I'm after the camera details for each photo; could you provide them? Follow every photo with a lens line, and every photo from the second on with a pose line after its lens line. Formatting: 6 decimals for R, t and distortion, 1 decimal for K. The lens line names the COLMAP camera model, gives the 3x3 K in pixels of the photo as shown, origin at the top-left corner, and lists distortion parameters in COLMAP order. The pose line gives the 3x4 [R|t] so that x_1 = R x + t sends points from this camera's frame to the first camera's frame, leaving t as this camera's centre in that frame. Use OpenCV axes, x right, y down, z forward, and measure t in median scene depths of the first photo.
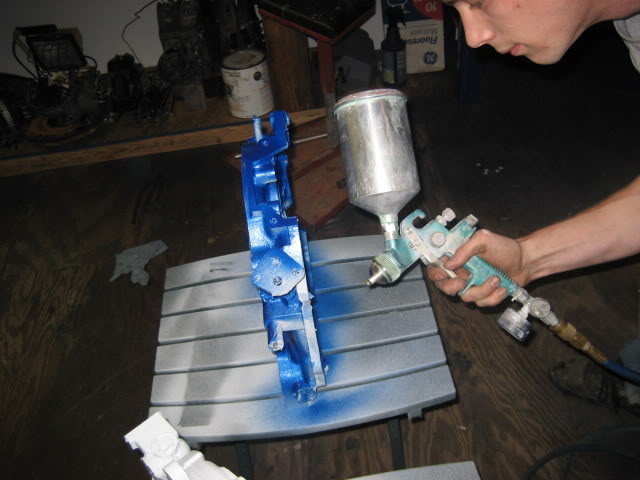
lens RADIAL K [[675.9, 0, 329.3], [0, 675.9, 240.6], [0, 0, 1]] dist [-0.149871, 0.183274]
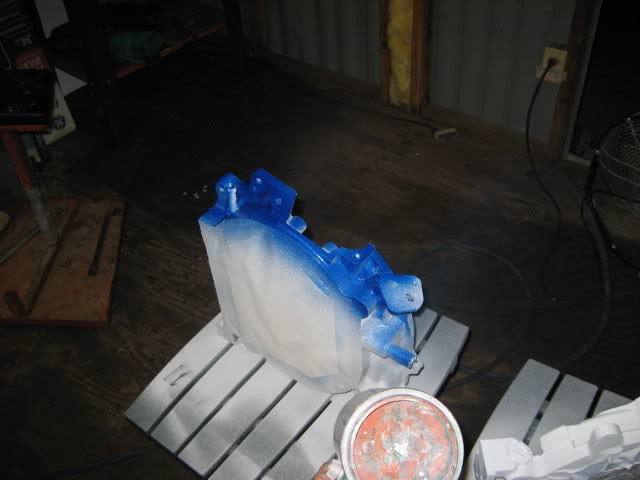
lens RADIAL K [[675.9, 0, 329.3], [0, 675.9, 240.6], [0, 0, 1]] dist [-0.149871, 0.183274]
pose [[0.674384, -0.450683, 0.584885, -0.240953], [0.476011, 0.870905, 0.122225, -0.067117], [-0.564464, 0.195985, 0.801854, 0.071776]]
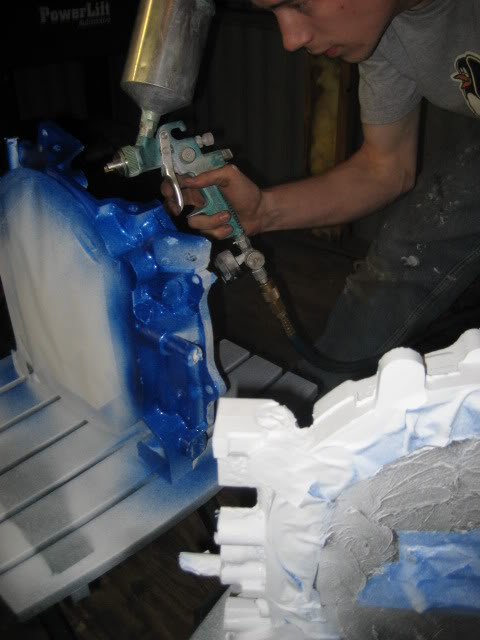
lens RADIAL K [[675.9, 0, 240.0], [0, 675.9, 320.0], [0, 0, 1]] dist [-0.149871, 0.183274]
pose [[0.748819, -0.278465, 0.601437, -0.171852], [0.391716, 0.917947, -0.062697, 0.065042], [-0.534629, 0.282541, 0.796456, 0.122725]]
